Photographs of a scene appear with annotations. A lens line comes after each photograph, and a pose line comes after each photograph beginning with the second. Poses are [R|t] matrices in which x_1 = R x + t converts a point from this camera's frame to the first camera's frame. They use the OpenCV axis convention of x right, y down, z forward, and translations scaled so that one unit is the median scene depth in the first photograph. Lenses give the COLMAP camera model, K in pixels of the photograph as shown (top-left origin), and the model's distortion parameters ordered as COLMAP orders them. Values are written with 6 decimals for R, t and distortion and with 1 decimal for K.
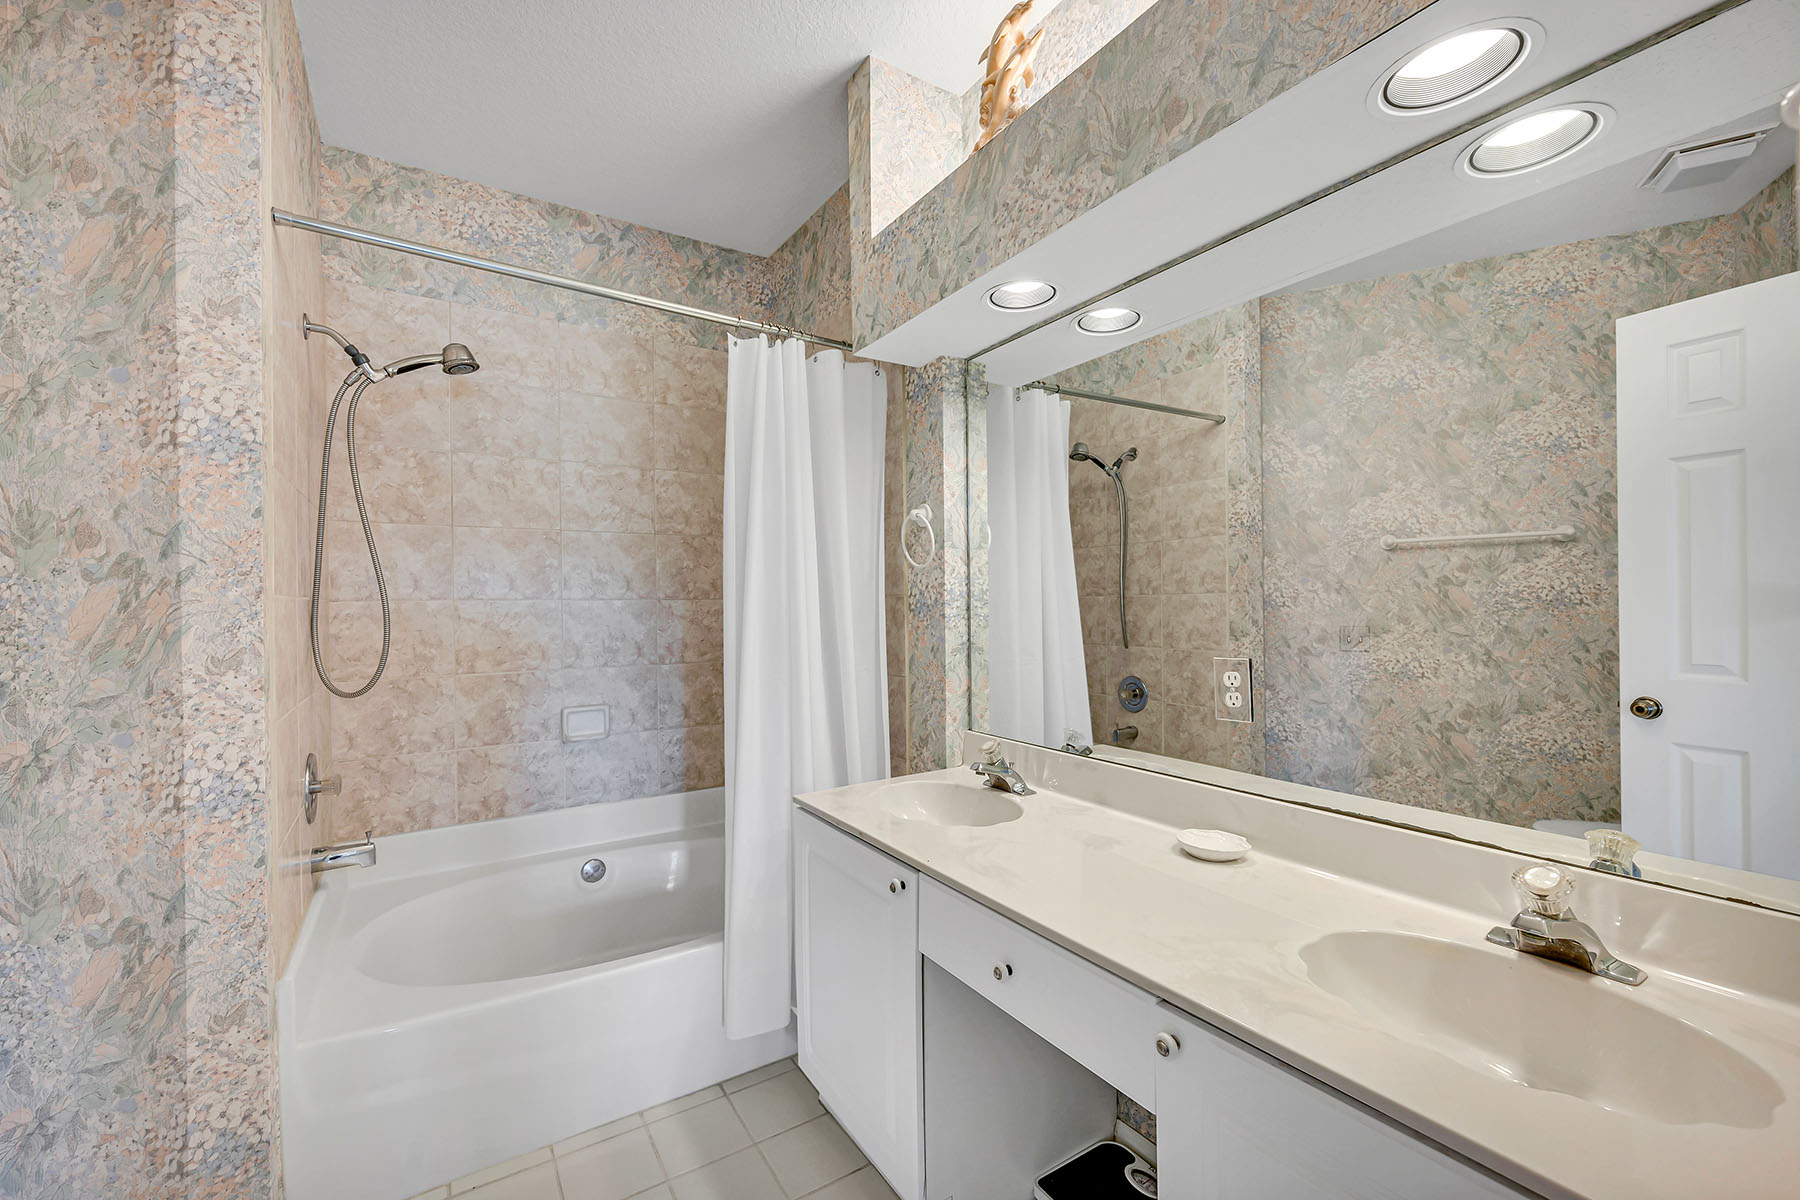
lens RADIAL K [[778.5, 0, 891.9], [0, 778.5, 606.9], [0, 0, 1]] dist [0.001983, 0.000293]
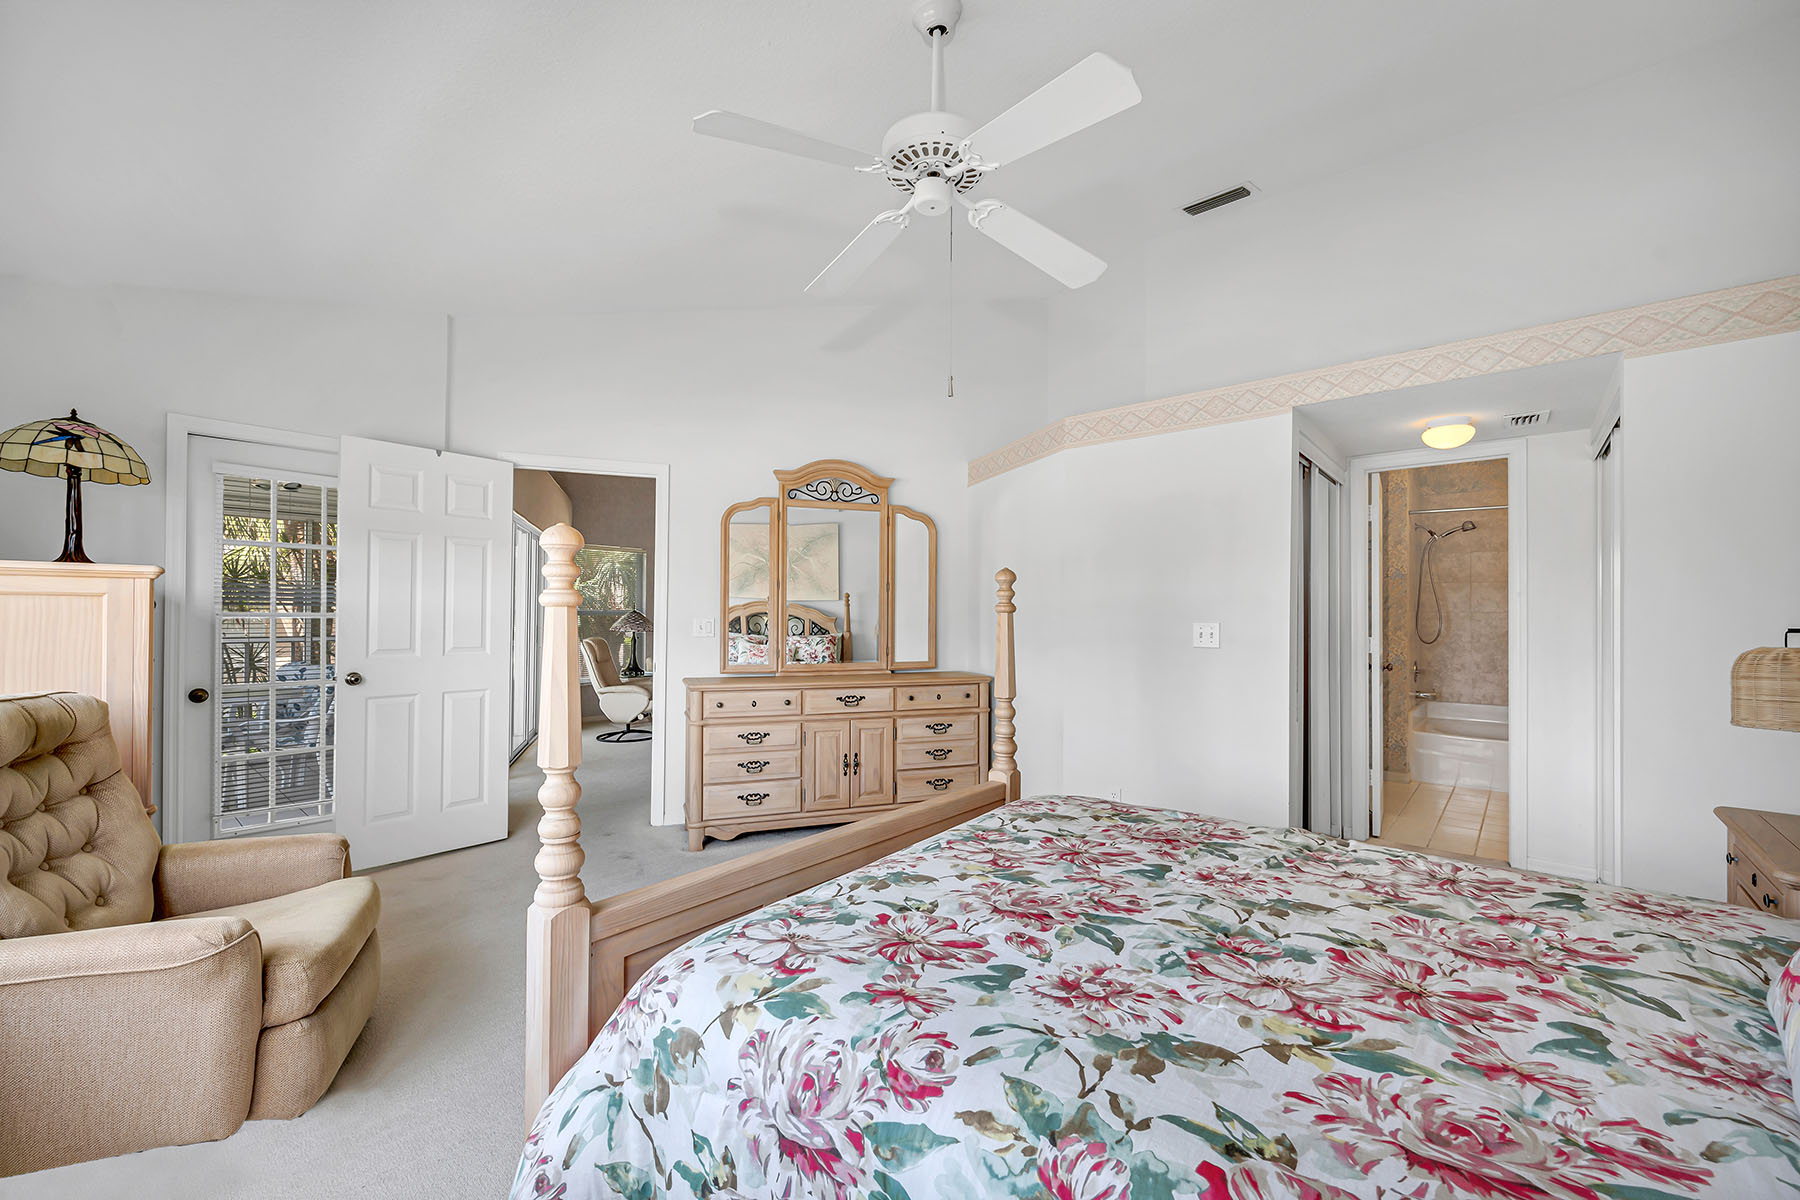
lens RADIAL K [[778.5, 0, 894.3], [0, 778.5, 608.0], [0, 0, 1]] dist [0.001983, 0.000293]
pose [[0.340882, 0.008148, -0.940071, 1.222556], [-0.006712, 0.999958, 0.006233, -0.028157], [0.940082, 0.004185, 0.340923, -1.679649]]
